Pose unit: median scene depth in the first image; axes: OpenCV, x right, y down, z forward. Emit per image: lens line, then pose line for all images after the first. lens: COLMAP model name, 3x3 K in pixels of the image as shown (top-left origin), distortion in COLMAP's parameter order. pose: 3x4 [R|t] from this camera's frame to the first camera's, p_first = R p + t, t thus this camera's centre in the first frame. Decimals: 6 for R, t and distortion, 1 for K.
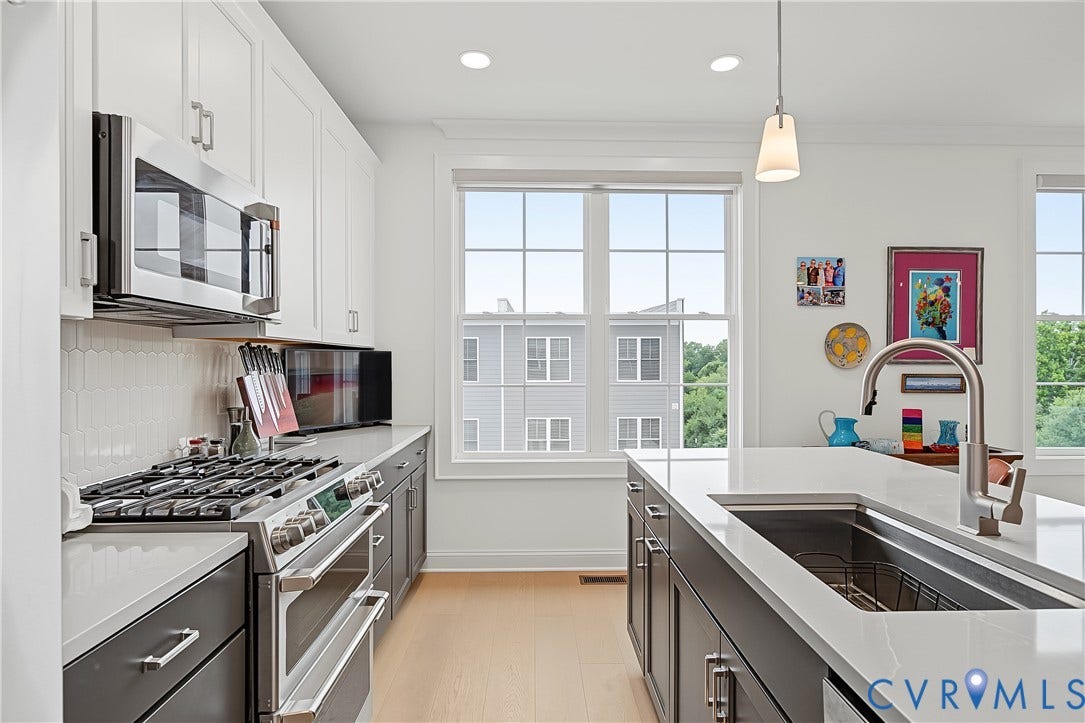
lens RADIAL K [[561.6, 0, 533.8], [0, 561.6, 361.2], [0, 0, 1]] dist [-0.011287, 0.002343]
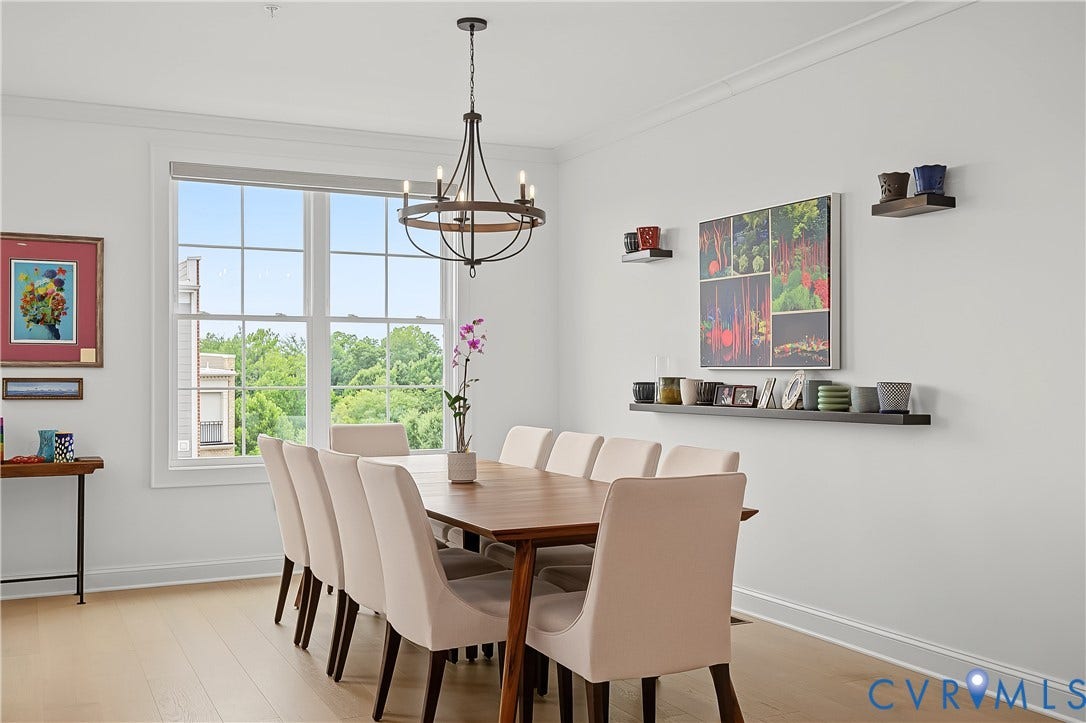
lens RADIAL K [[1078.2, 0, 533.0], [0, 1078.2, 359.0], [0, 0, 1]] dist [0.014019, 0.000000]
pose [[0.909103, 0.002888, 0.416561, 0.707381], [0.000881, 0.999960, -0.008855, 0.008710], [-0.416571, 0.008417, 0.909064, -0.875546]]
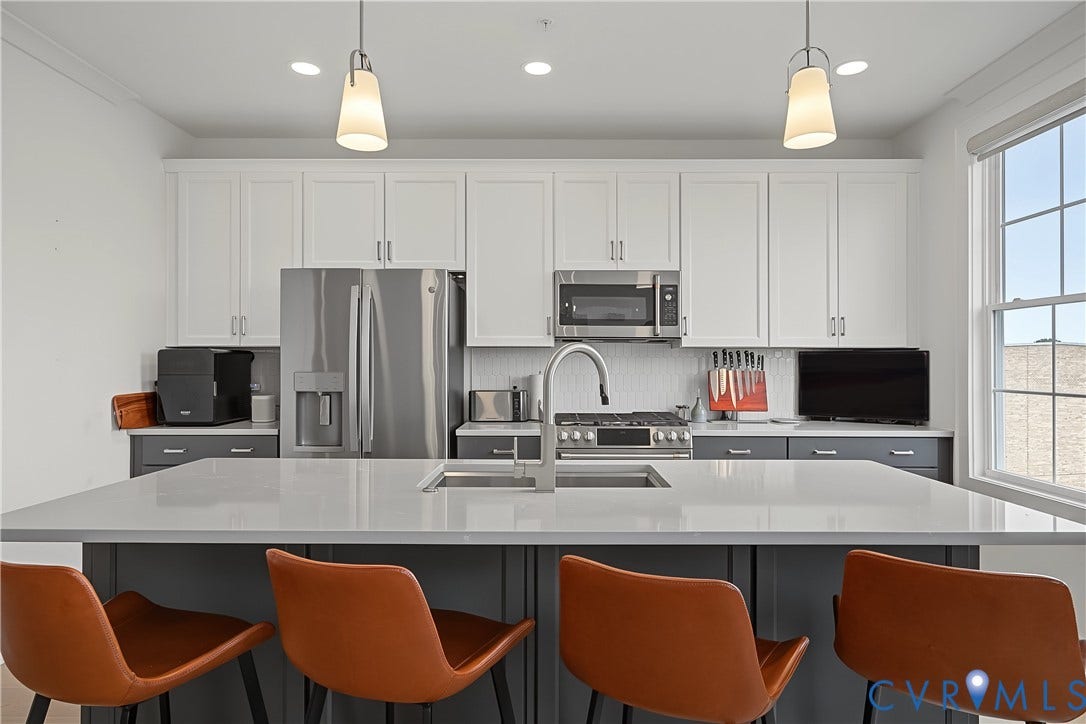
lens RADIAL K [[640.0, 0, 541.2], [0, 640.0, 357.6], [0, 0, 1]] dist [-0.008520, 0.008558]
pose [[-0.026931, -0.003154, -0.999632, 0.847048], [0.001149, 0.999994, -0.003186, -0.002623], [0.999637, -0.001235, -0.026927, 0.361586]]
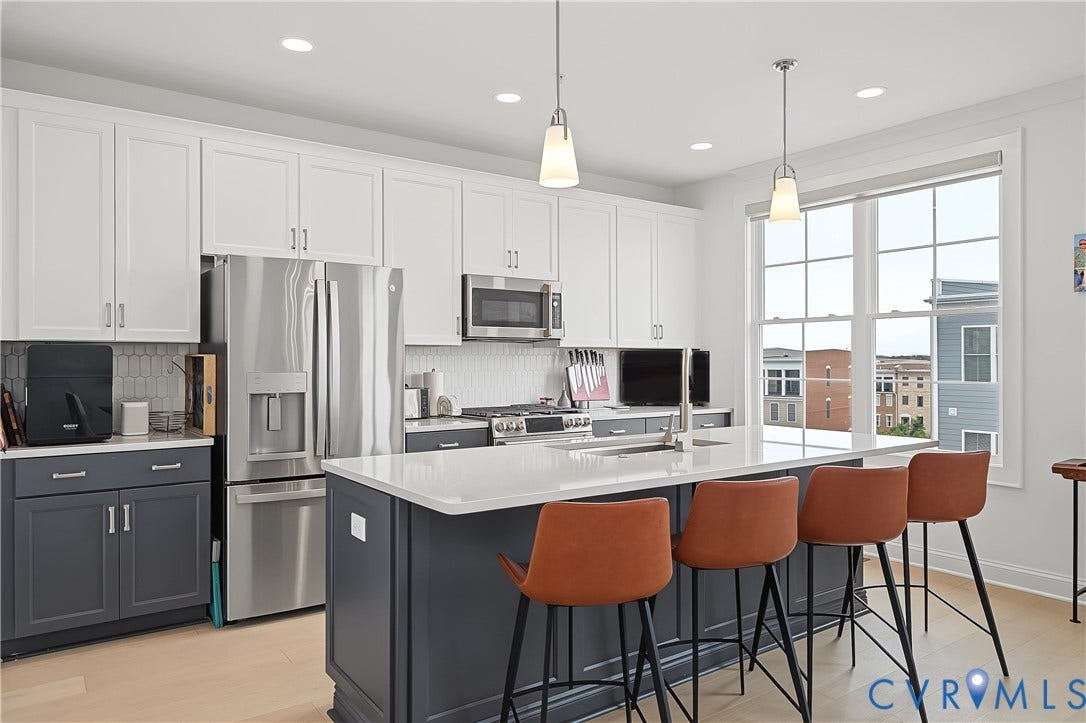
lens RADIAL K [[711.2, 0, 537.8], [0, 711.2, 359.7], [0, 0, 1]] dist [-0.012632, 0.004060]
pose [[0.563779, -0.000528, -0.825926, 0.896079], [0.002107, 0.999997, 0.000799, 0.000317], [0.825923, -0.002190, 0.563779, -0.278160]]
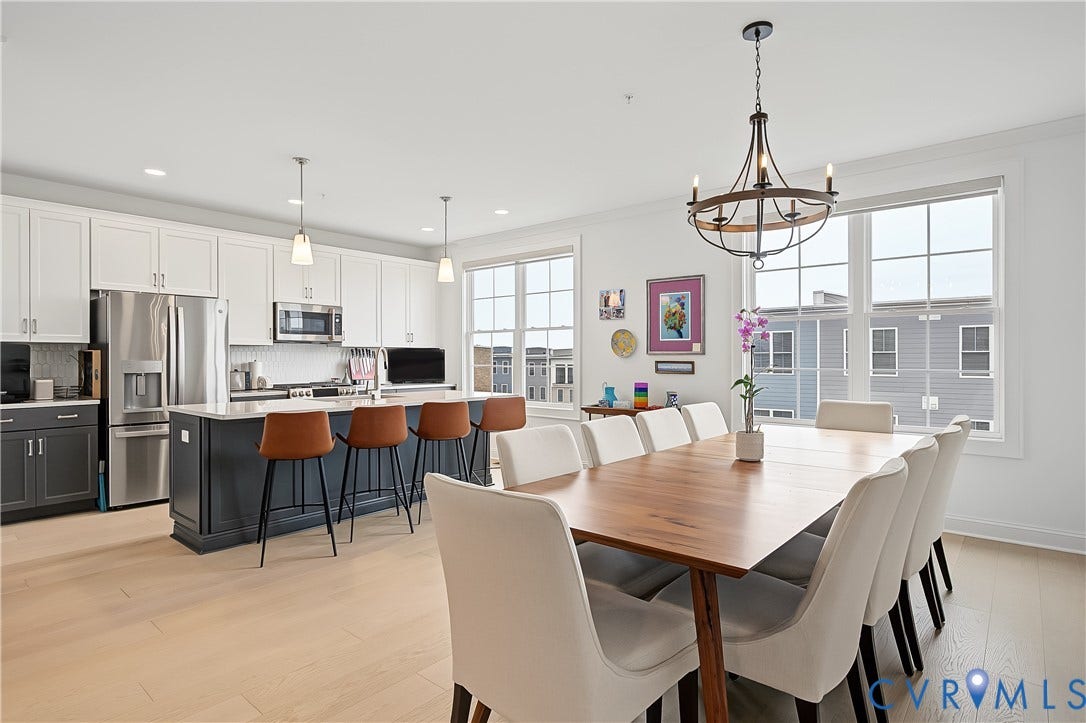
lens RADIAL K [[562.2, 0, 534.3], [0, 562.2, 358.7], [0, 0, 1]] dist [-0.011287, 0.002343]
pose [[0.745408, 0.001146, -0.666608, 1.447487], [0.002236, 0.999989, 0.004220, 0.009716], [0.666605, -0.004637, 0.745397, -0.389174]]
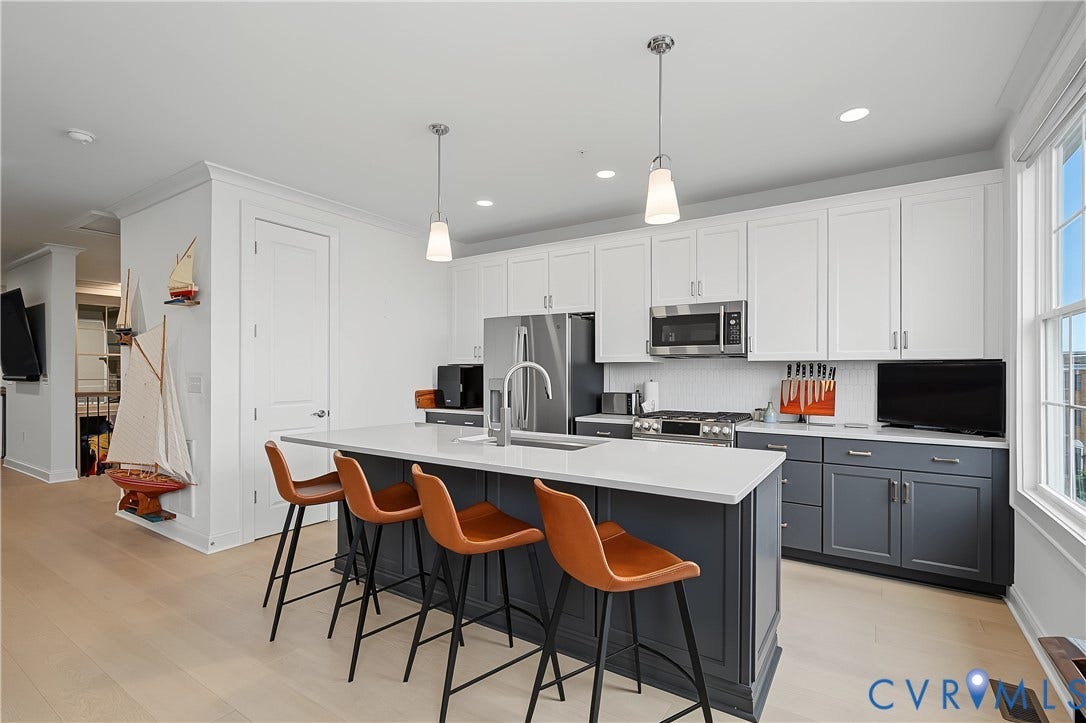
lens RADIAL K [[504.8, 0, 561.1], [0, 504.8, 367.0], [0, 0, 1]] dist [-0.002432, 0.003211]
pose [[-0.562195, -0.010851, -0.826934, 0.863457], [-0.000039, 0.999914, -0.013094, 0.002952], [0.827005, -0.007330, -0.562147, 0.856940]]
